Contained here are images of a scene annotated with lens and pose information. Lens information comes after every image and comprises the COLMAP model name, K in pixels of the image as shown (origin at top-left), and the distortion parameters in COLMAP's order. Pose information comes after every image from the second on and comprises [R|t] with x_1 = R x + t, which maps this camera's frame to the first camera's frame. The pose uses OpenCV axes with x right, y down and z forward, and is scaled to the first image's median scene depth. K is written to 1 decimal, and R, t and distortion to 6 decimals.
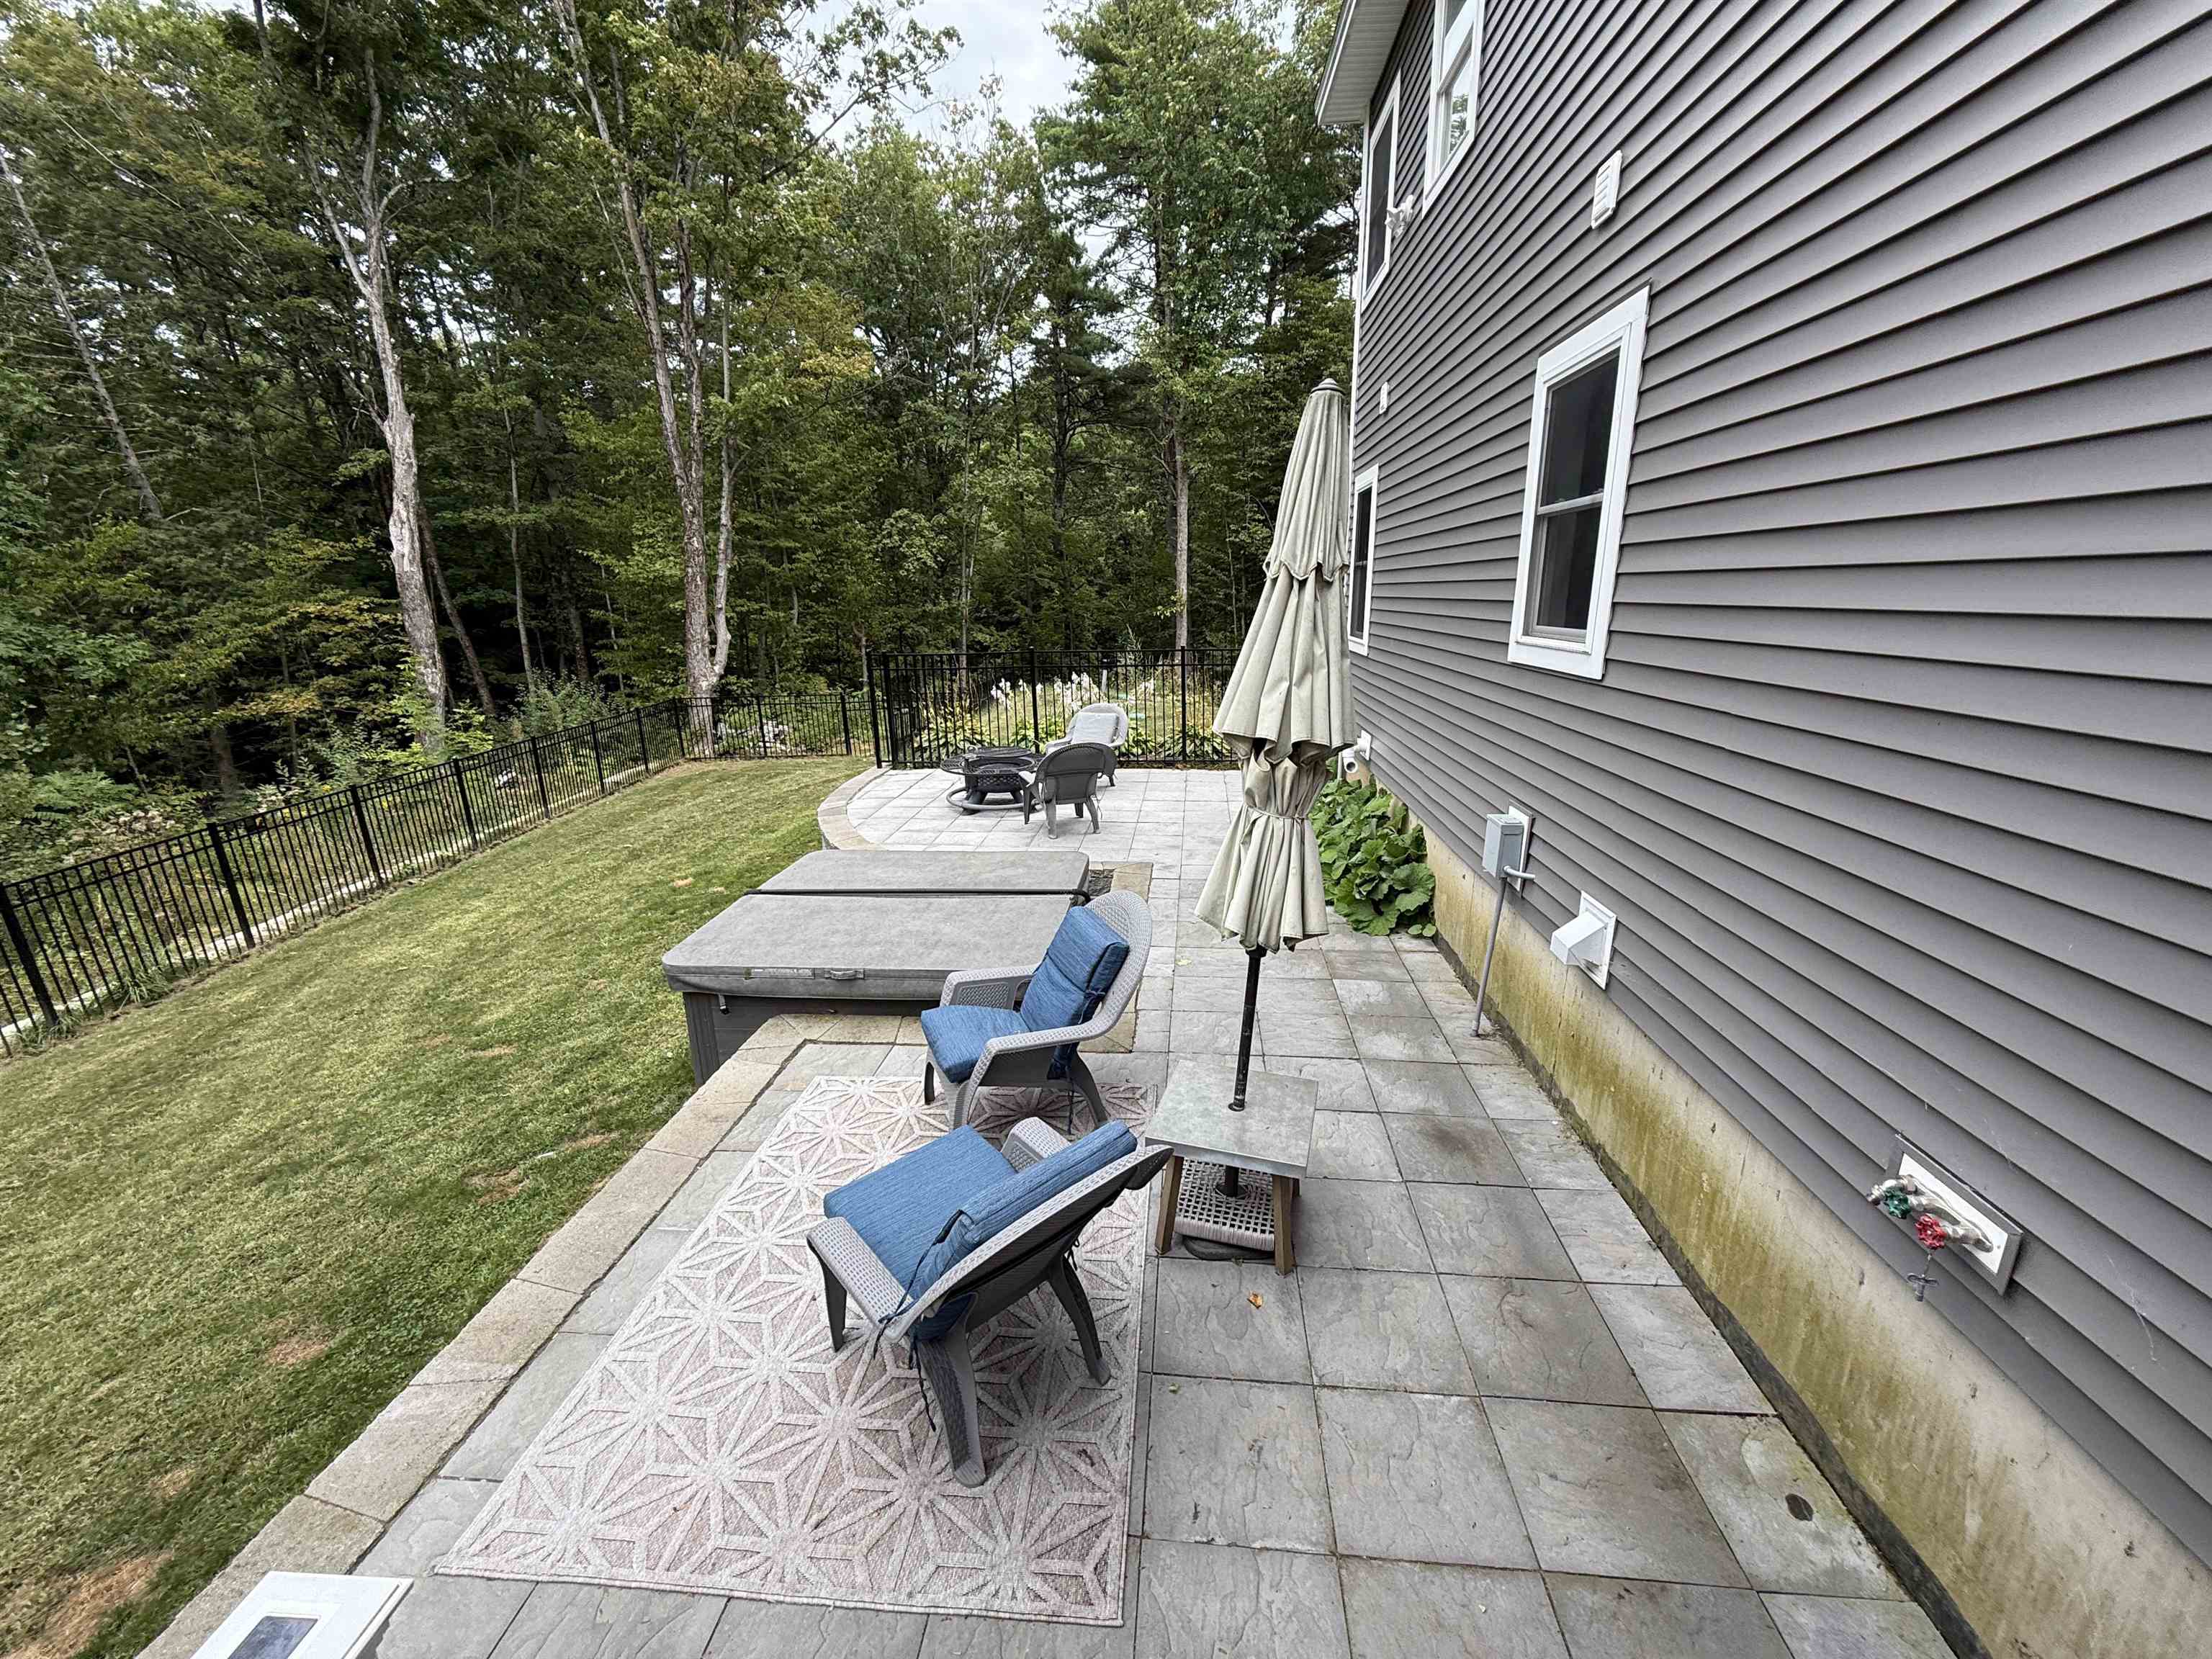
lens RADIAL K [[872.2, 0, 1106.0], [0, 872.2, 829.5], [0, 0, 1]] dist [0.000778, 0.000158]
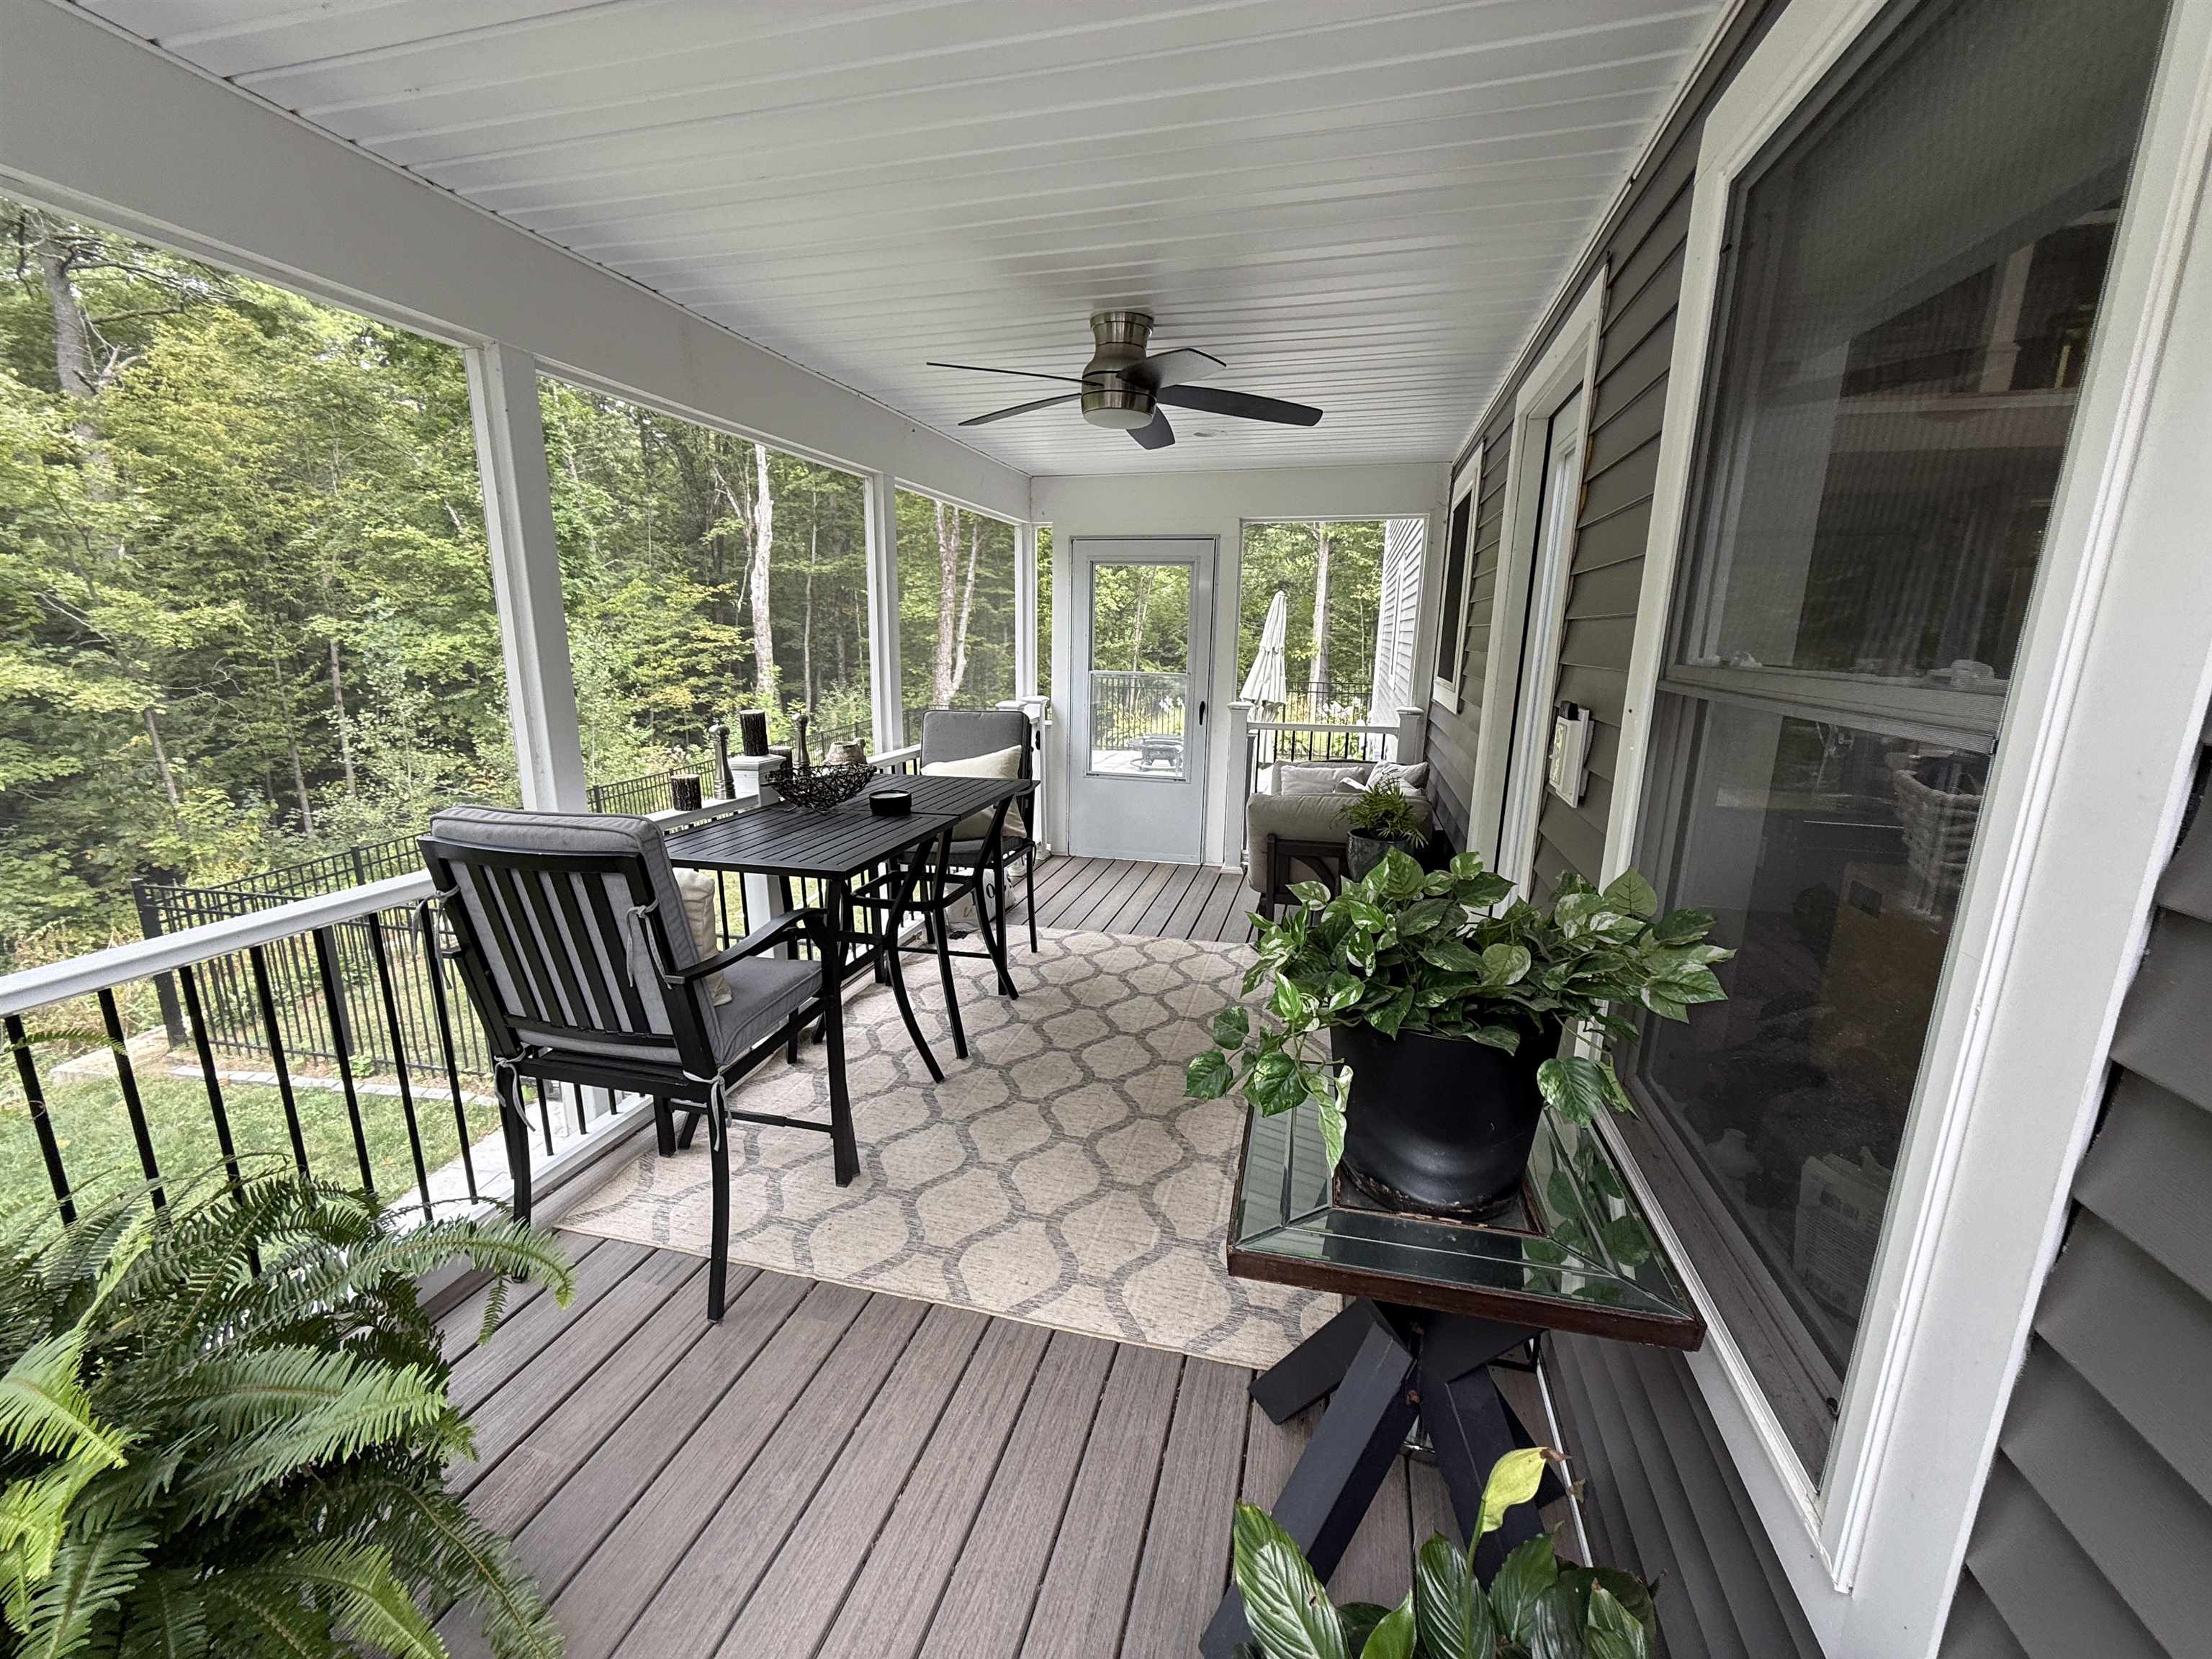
lens RADIAL K [[872.2, 0, 1106.0], [0, 872.2, 829.5], [0, 0, 1]] dist [0.000778, 0.000158]
pose [[0.983291, 0.069509, -0.168249, 0.024911], [-0.076094, 0.996554, -0.033006, 0.064652], [0.165375, 0.045257, 0.985192, -0.280654]]
